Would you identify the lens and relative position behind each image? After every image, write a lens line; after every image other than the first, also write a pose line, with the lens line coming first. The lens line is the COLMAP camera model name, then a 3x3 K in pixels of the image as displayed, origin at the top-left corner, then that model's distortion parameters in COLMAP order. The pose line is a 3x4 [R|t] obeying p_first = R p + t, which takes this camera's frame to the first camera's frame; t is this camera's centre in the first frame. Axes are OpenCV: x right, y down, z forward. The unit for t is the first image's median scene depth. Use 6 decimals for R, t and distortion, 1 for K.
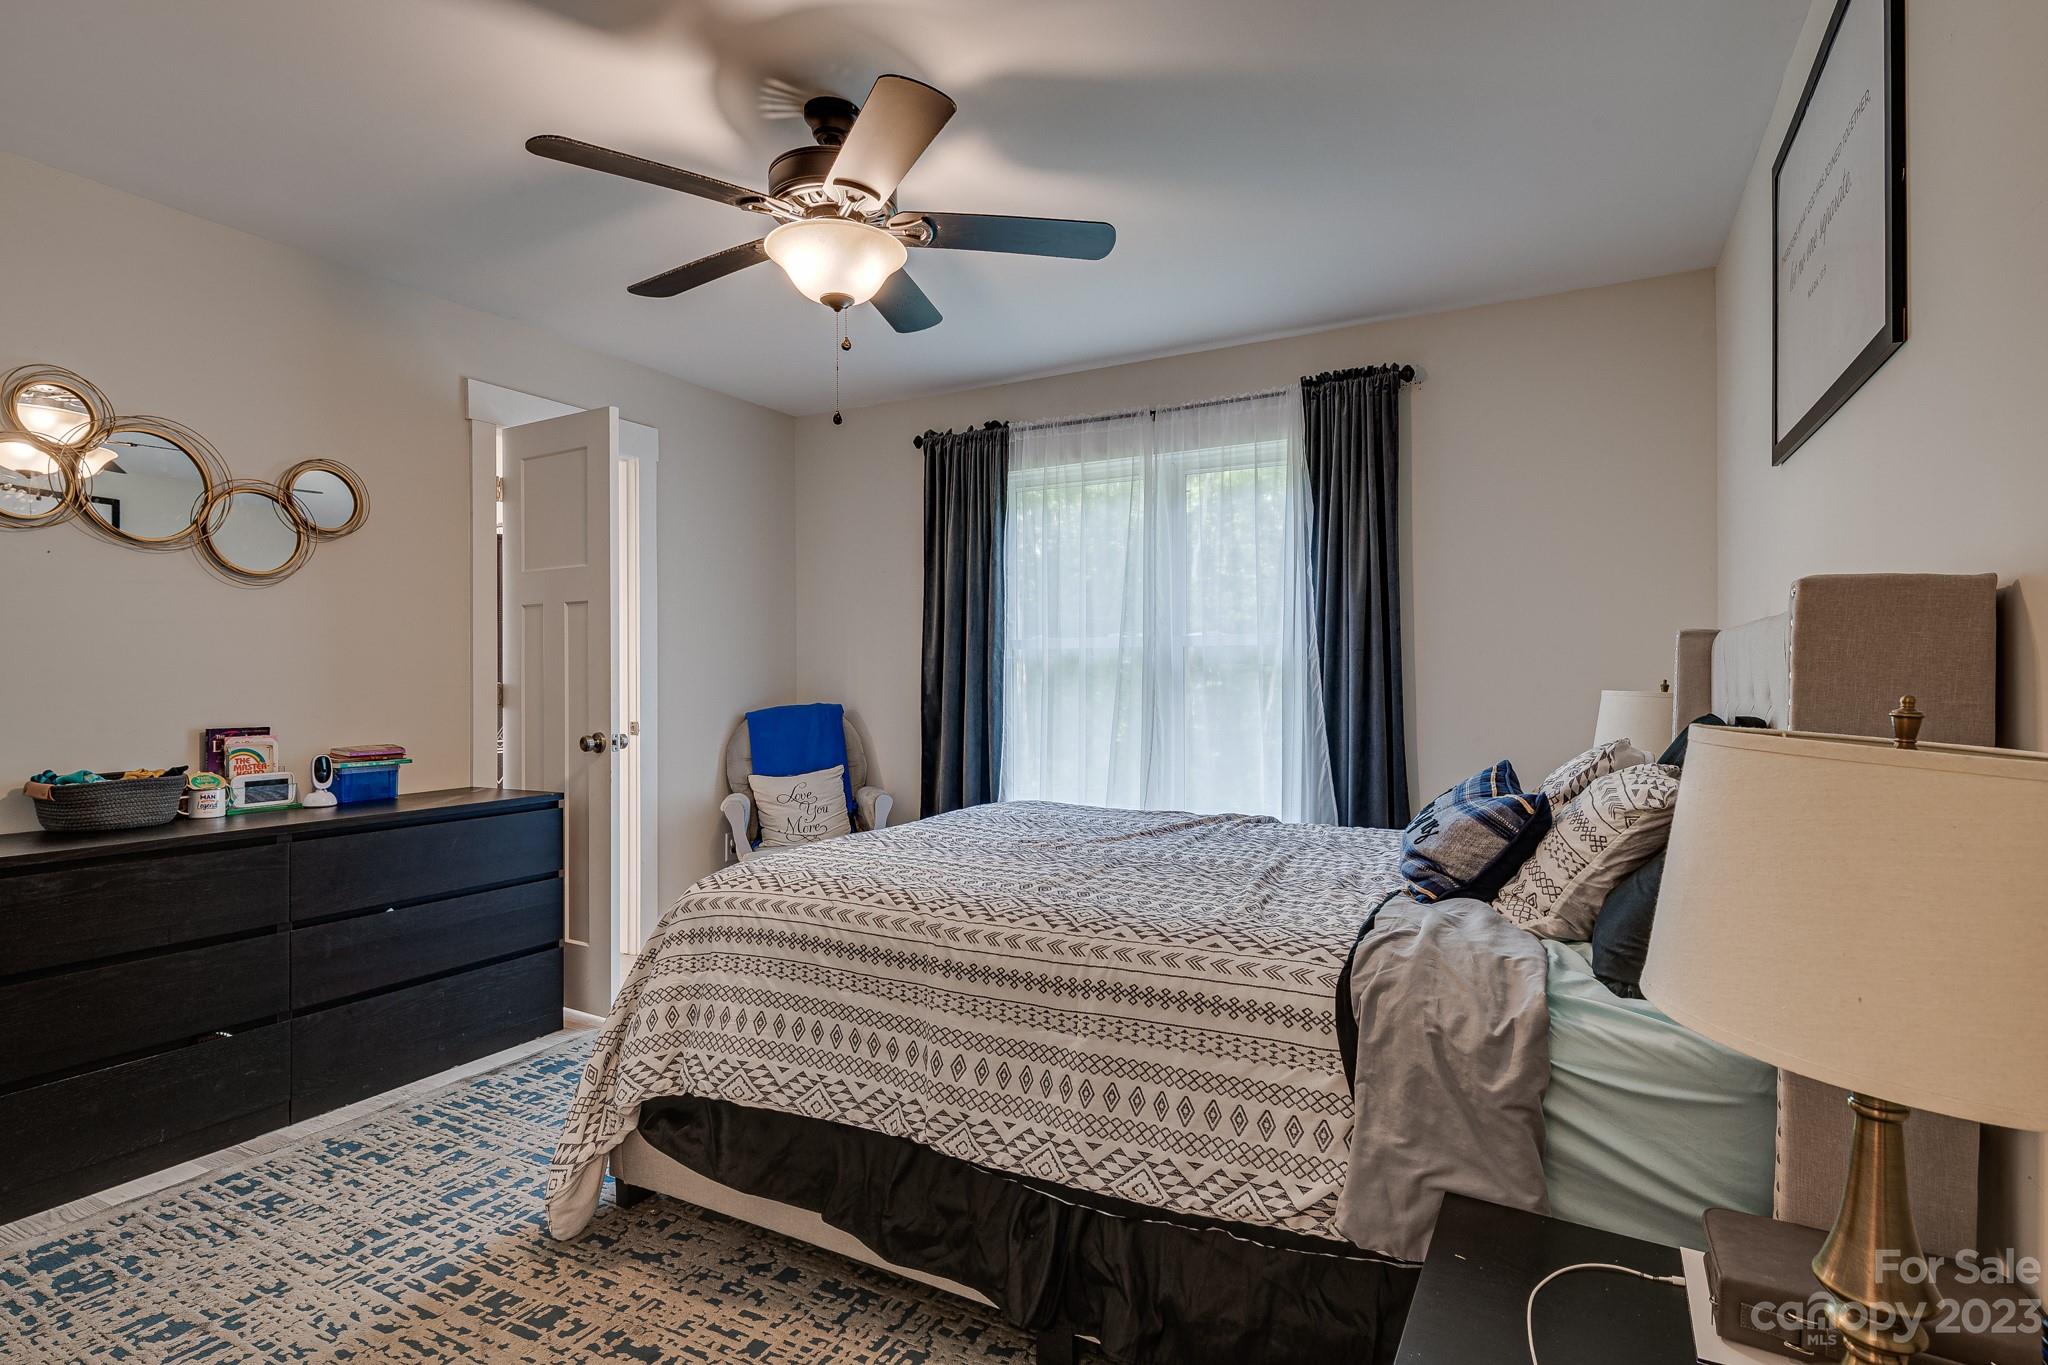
lens RADIAL K [[1014.2, 0, 1029.0], [0, 1014.2, 674.4], [0, 0, 1]] dist [0.022090, -0.011625]
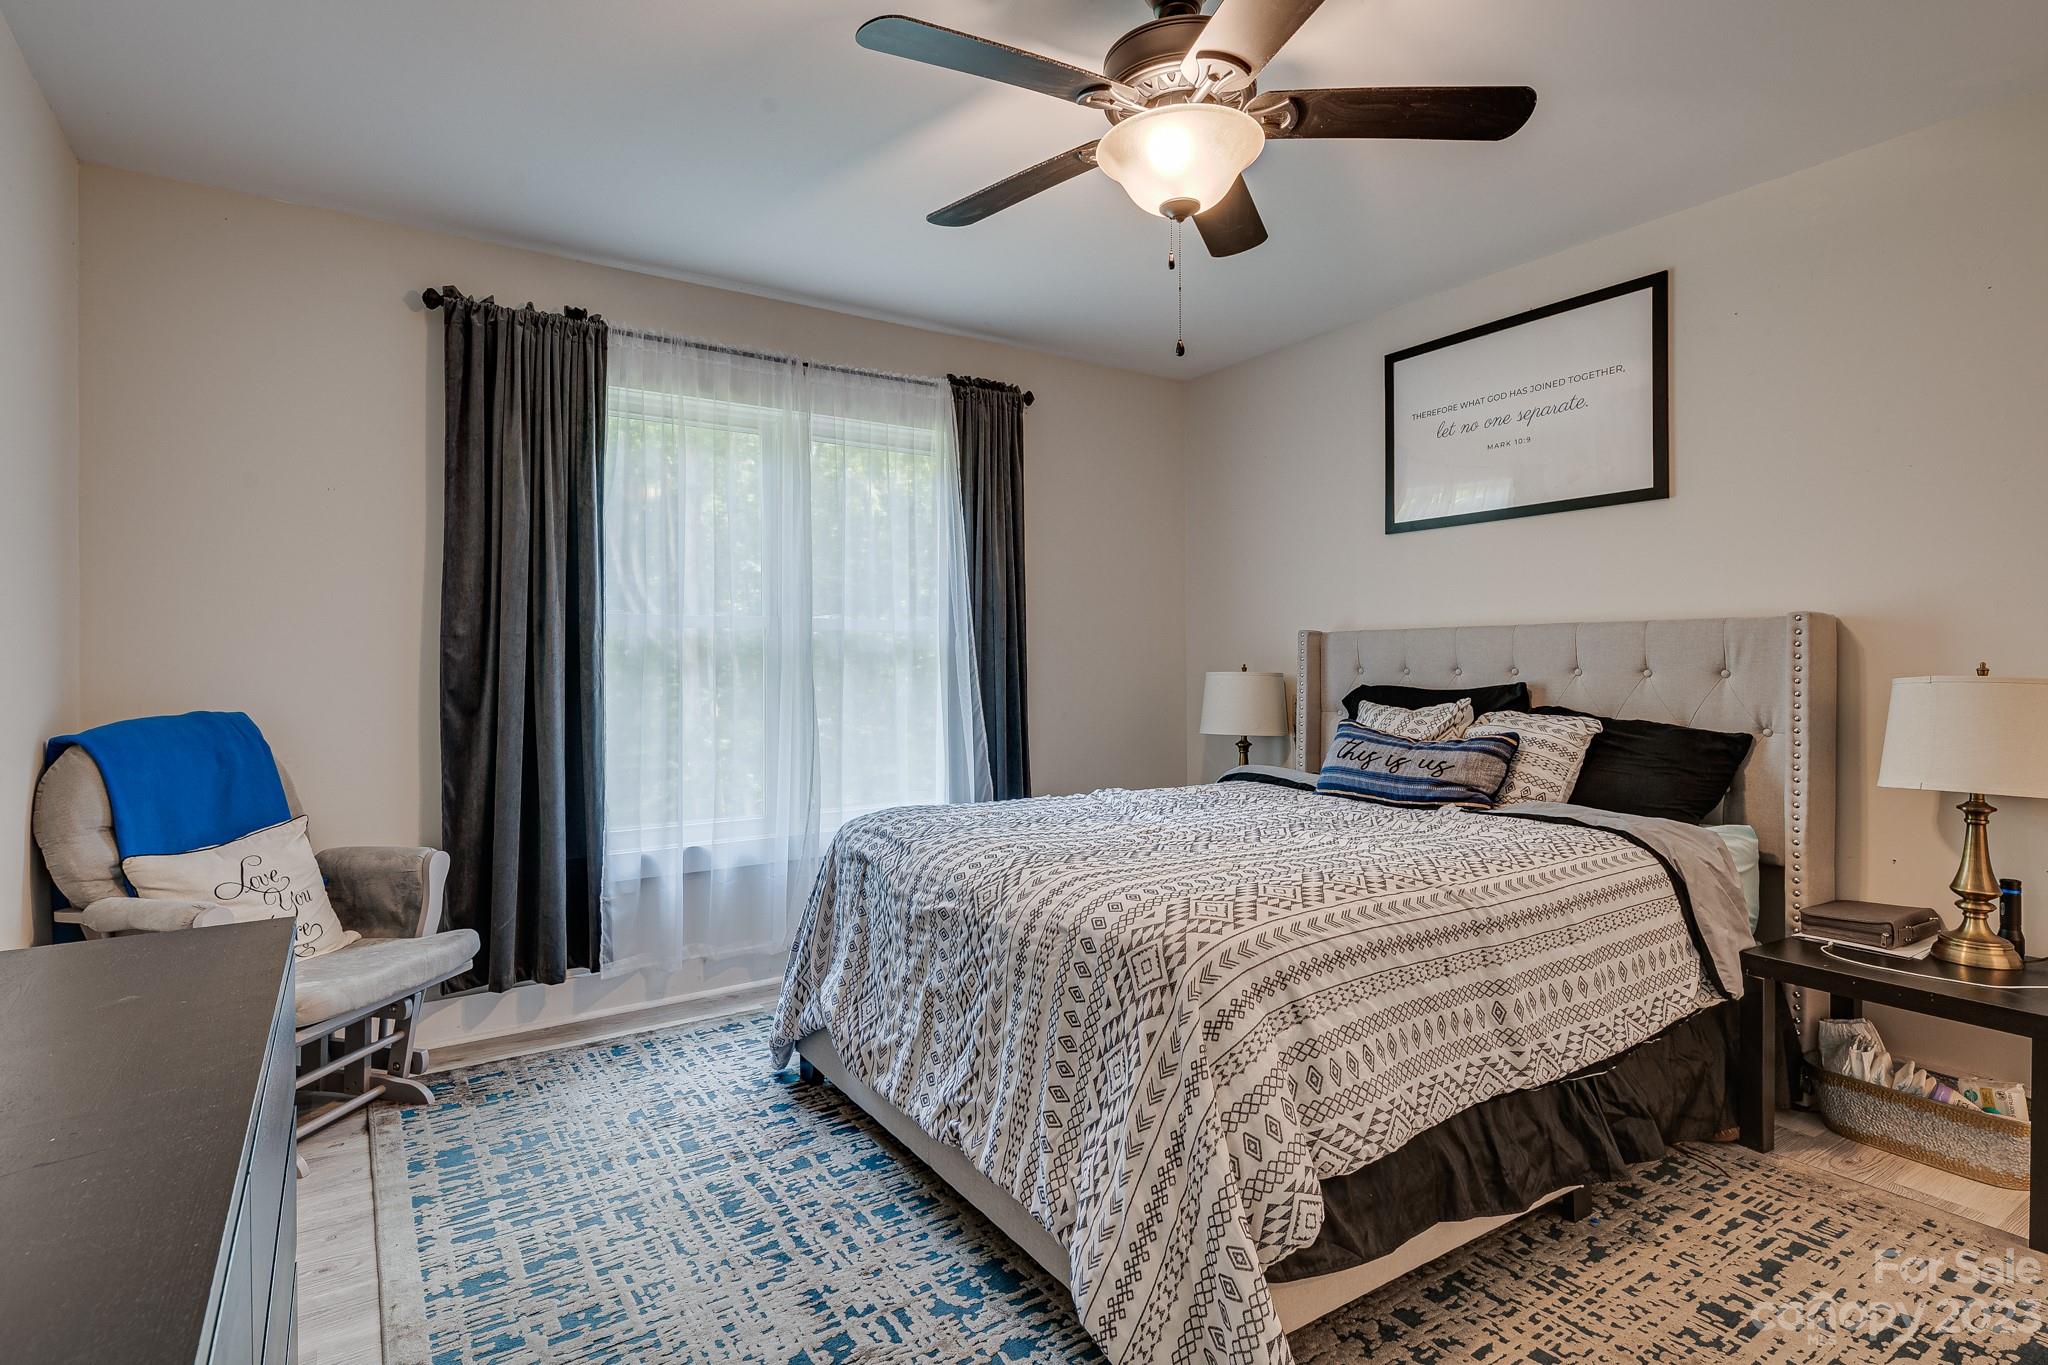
lens RADIAL K [[1019.8, 0, 1026.1], [0, 1019.8, 661.1], [0, 0, 1]] dist [0.024885, -0.012884]
pose [[0.474447, 0.003811, 0.880276, -1.033981], [0.002815, 0.999979, -0.005846, 0.010774], [-0.880279, 0.005252, 0.474426, 0.742986]]
